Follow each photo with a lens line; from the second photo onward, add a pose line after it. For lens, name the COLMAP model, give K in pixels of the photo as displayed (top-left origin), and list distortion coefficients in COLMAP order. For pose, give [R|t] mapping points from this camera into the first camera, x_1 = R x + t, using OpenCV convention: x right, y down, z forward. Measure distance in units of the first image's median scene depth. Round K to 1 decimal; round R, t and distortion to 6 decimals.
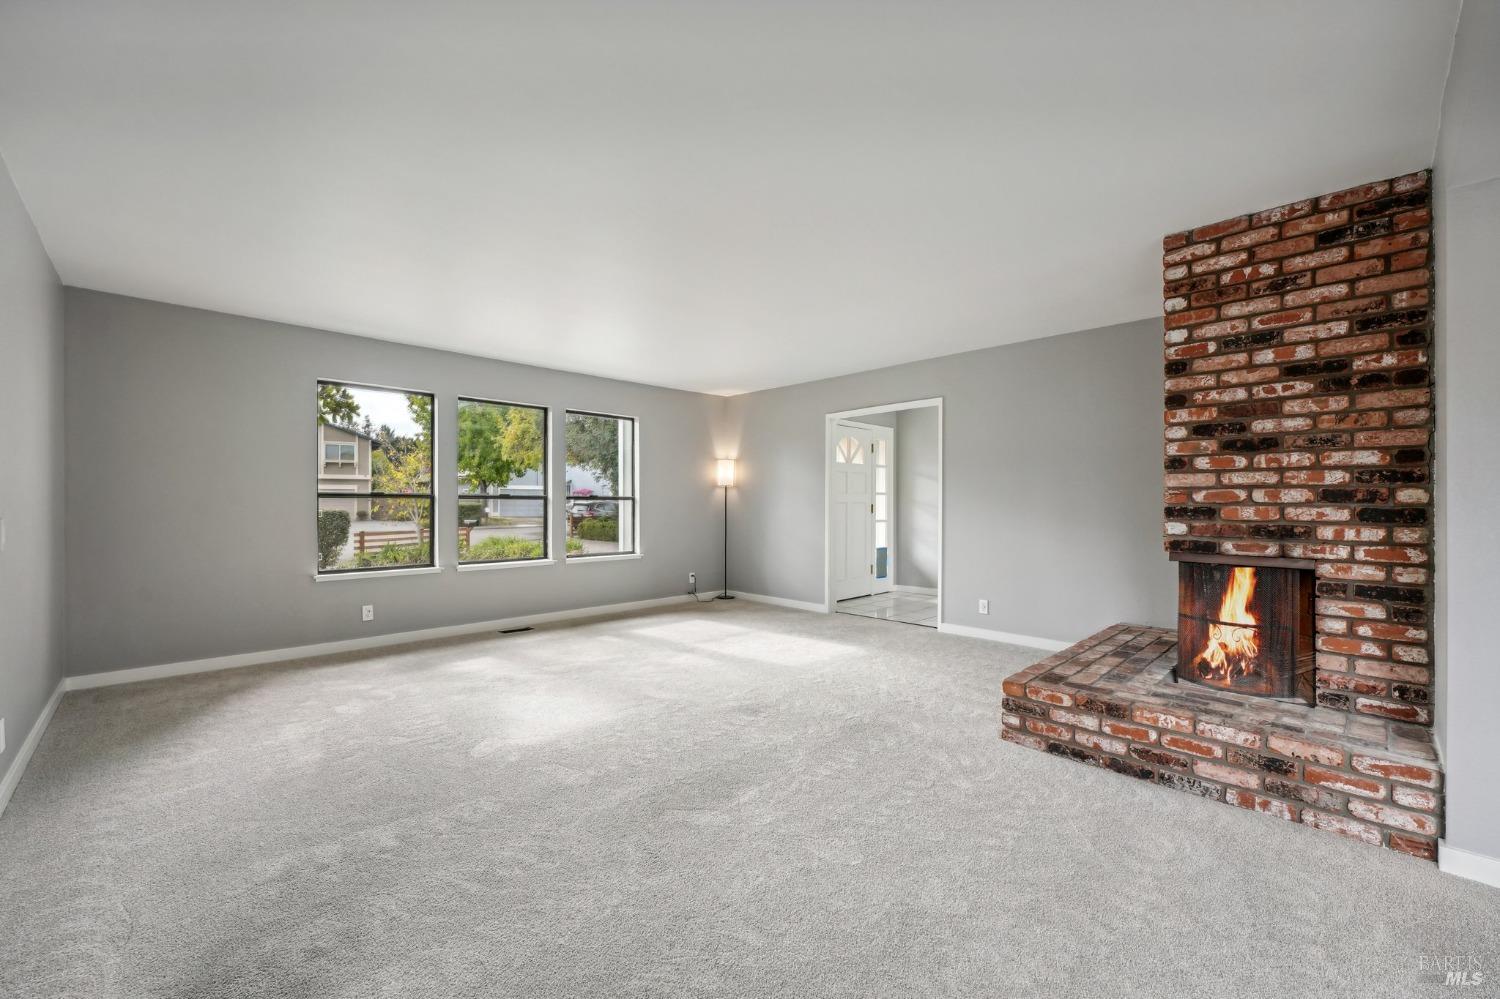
lens RADIAL K [[600.8, 0, 747.6], [0, 600.8, 500.6], [0, 0, 1]] dist [-0.002461, -0.000275]
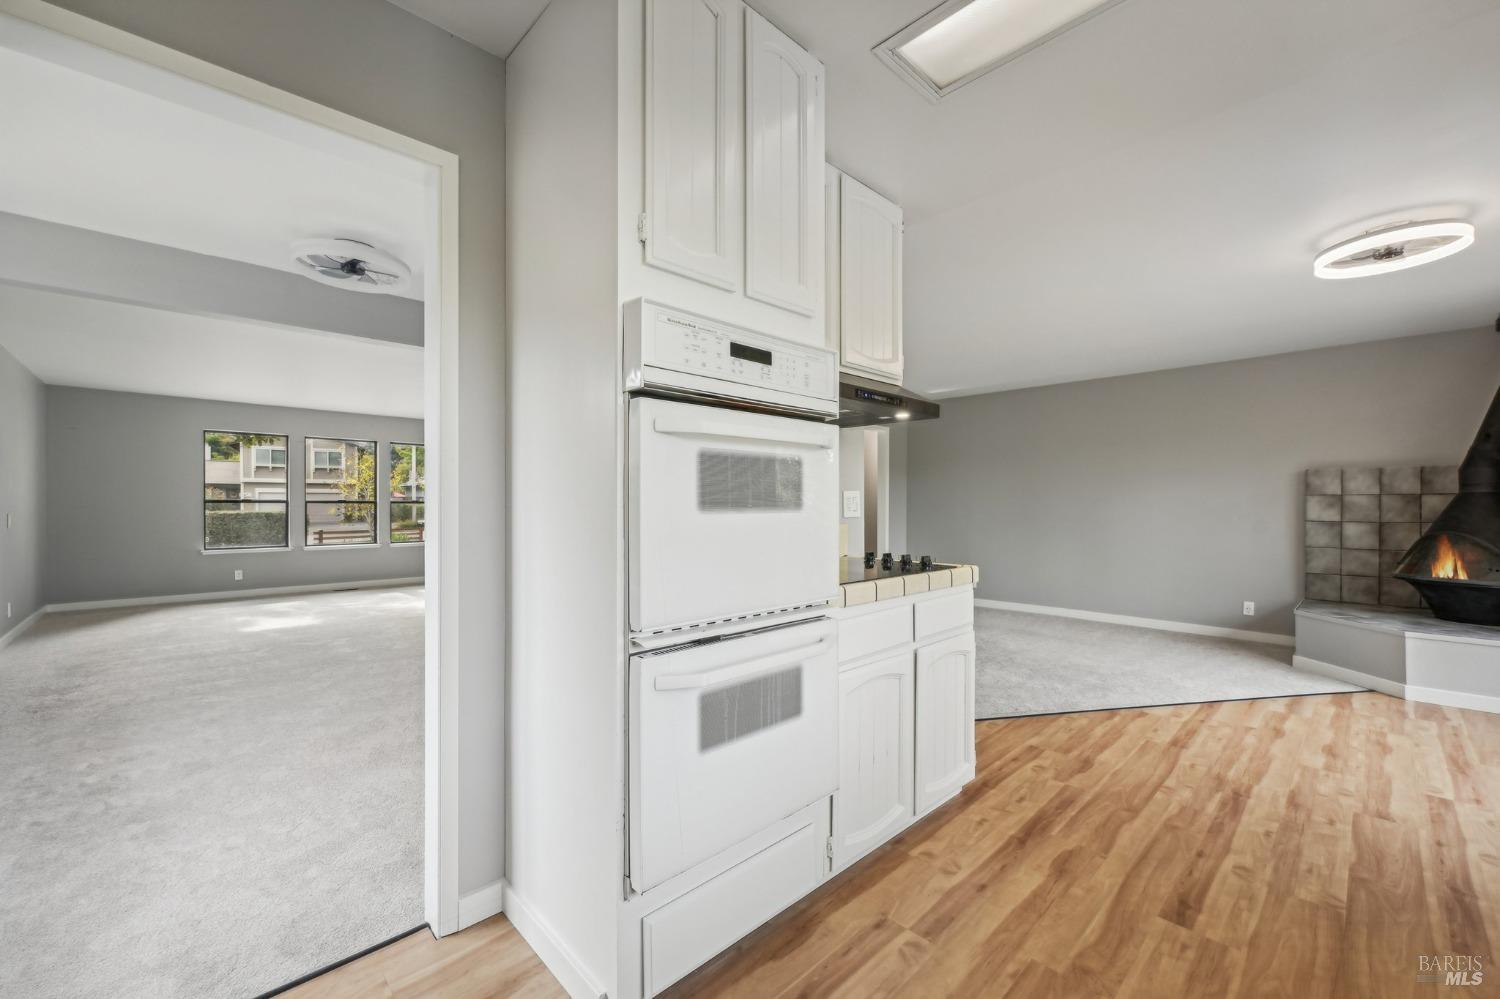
lens RADIAL K [[600.8, 0, 741.7], [0, 600.8, 508.4], [0, 0, 1]] dist [-0.002461, -0.000275]
pose [[0.999877, -0.003567, -0.015251, 0.418590], [0.003729, 0.999937, 0.010581, -0.001120], [0.015212, -0.010636, 0.999828, -0.327764]]
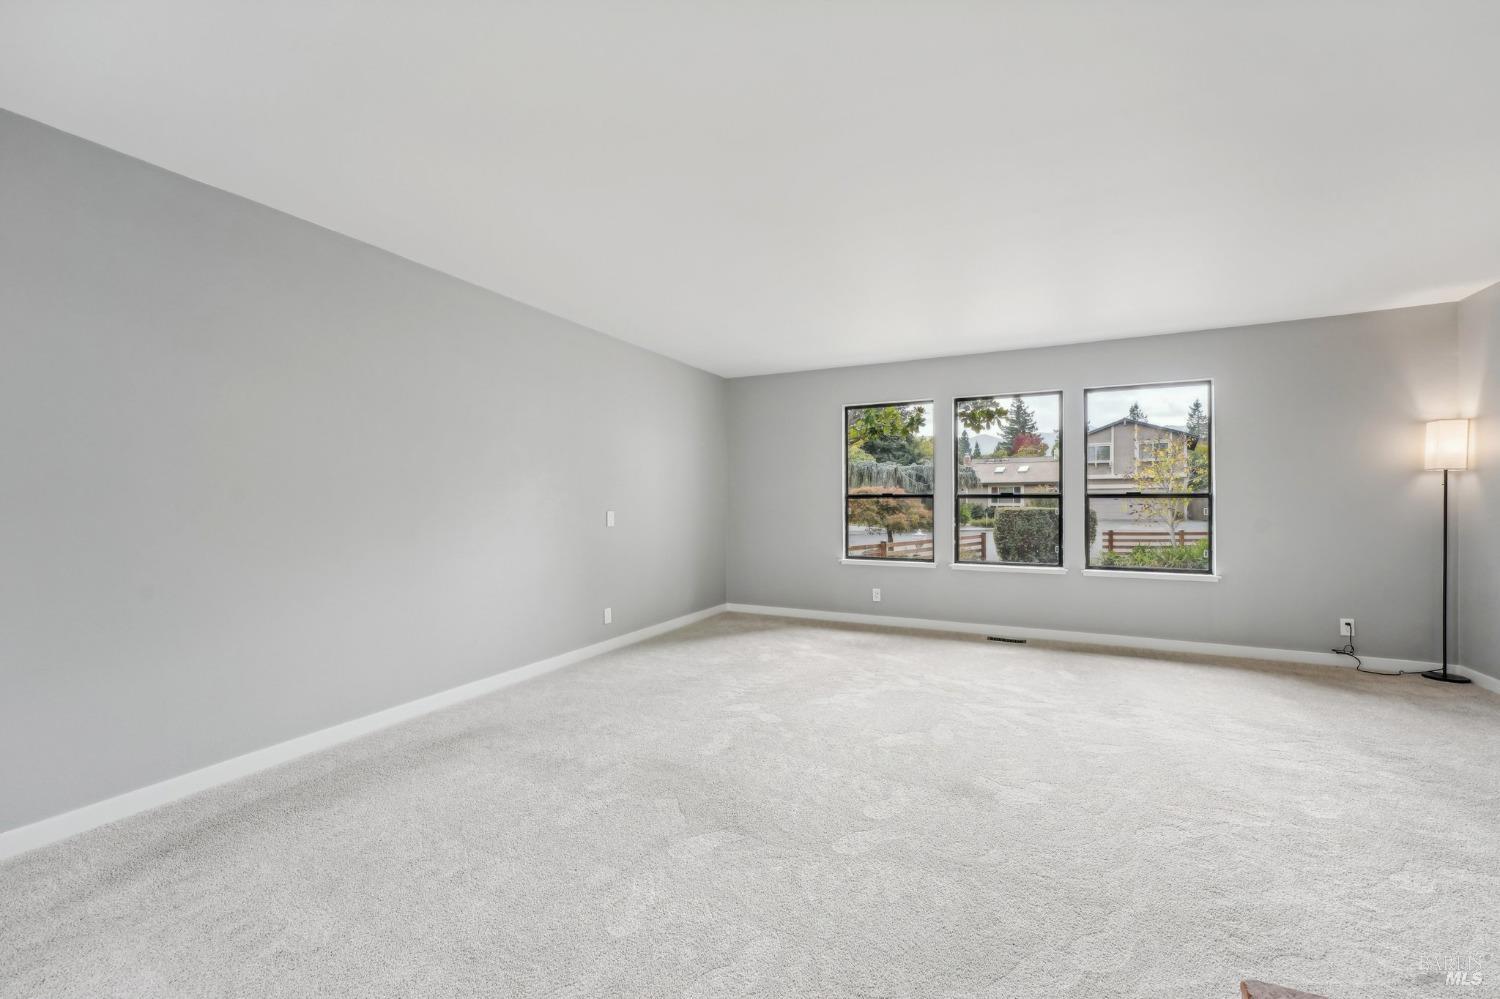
lens RADIAL K [[600.8, 0, 745.1], [0, 600.8, 498.4], [0, 0, 1]] dist [-0.002461, -0.000275]
pose [[0.323772, -0.009026, -0.946092, 0.239034], [0.007192, 0.999949, -0.007078, 0.000802], [0.946108, -0.004512, 0.323820, 0.210268]]
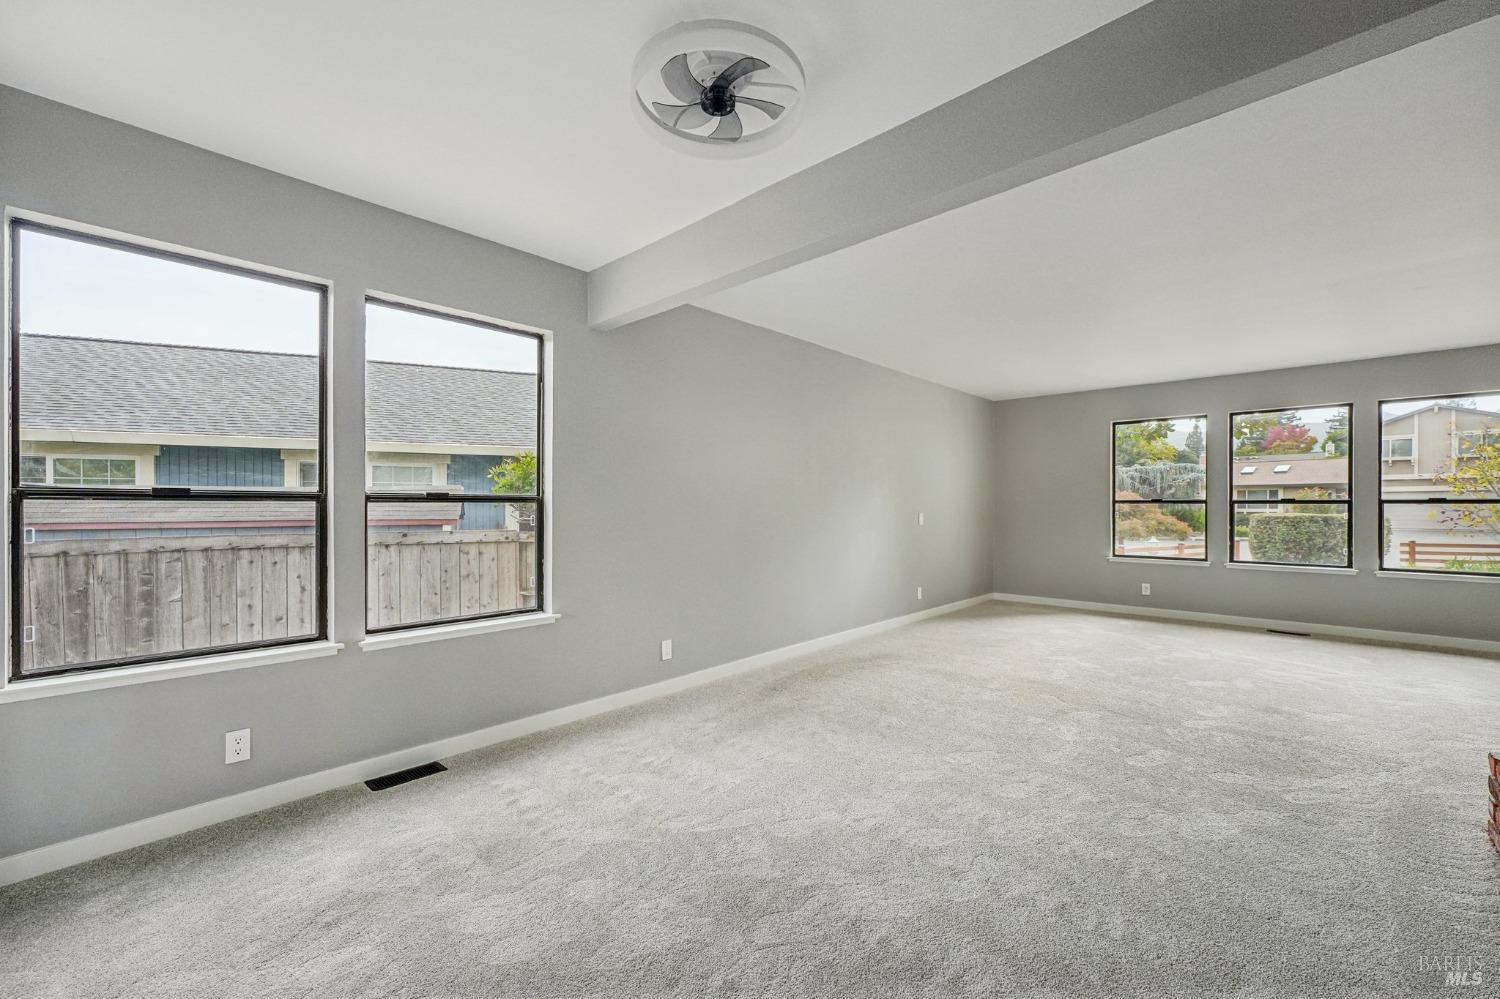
lens RADIAL K [[600.8, 0, 747.3], [0, 600.8, 506.4], [0, 0, 1]] dist [-0.002461, -0.000275]
pose [[0.038233, -0.003498, -0.999263, 0.391636], [0.004156, 0.999986, -0.003341, 0.001091], [0.999260, -0.004025, 0.038247, 0.030802]]
